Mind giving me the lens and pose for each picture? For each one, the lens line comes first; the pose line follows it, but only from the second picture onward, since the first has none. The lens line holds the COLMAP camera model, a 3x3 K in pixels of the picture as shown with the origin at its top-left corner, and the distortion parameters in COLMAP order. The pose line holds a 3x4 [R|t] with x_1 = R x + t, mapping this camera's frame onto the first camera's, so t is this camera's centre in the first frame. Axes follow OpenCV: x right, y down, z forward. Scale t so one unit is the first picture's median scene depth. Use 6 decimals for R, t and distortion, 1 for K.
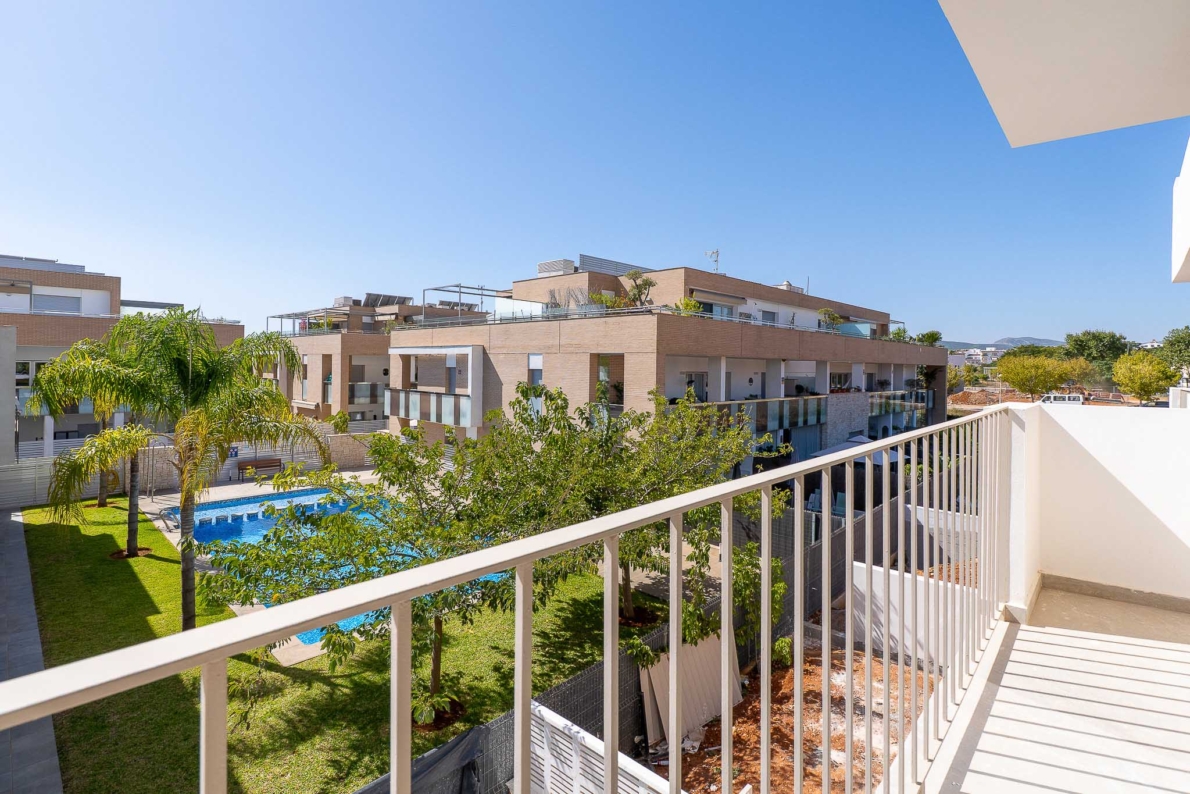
lens RADIAL K [[578.1, 0, 597.4], [0, 578.1, 368.2], [0, 0, 1]] dist [0.001019, 0.000134]
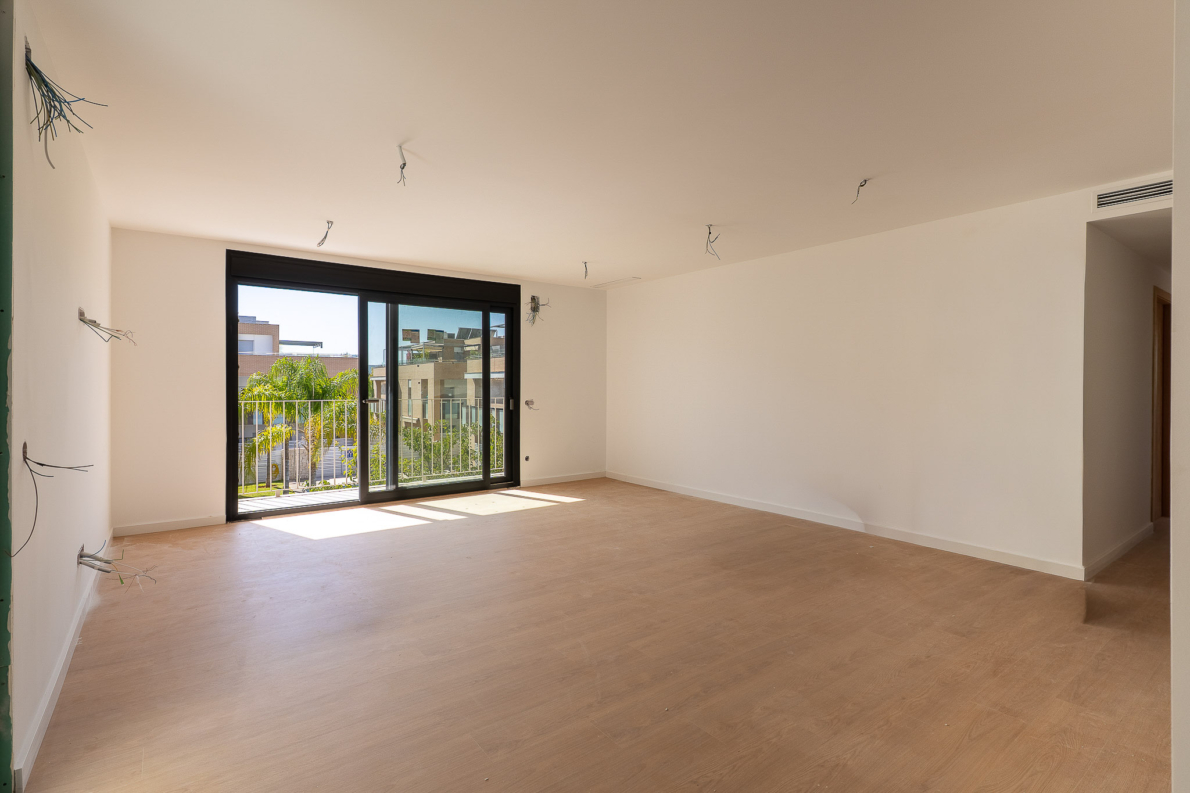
lens RADIAL K [[583.7, 0, 596.2], [0, 583.7, 388.5], [0, 0, 1]] dist [0.001058, -0.000289]
pose [[0.981029, -0.007473, -0.193718, 0.152590], [0.007179, 0.999972, -0.002222, 0.001934], [0.193729, 0.000789, 0.981055, -0.179383]]
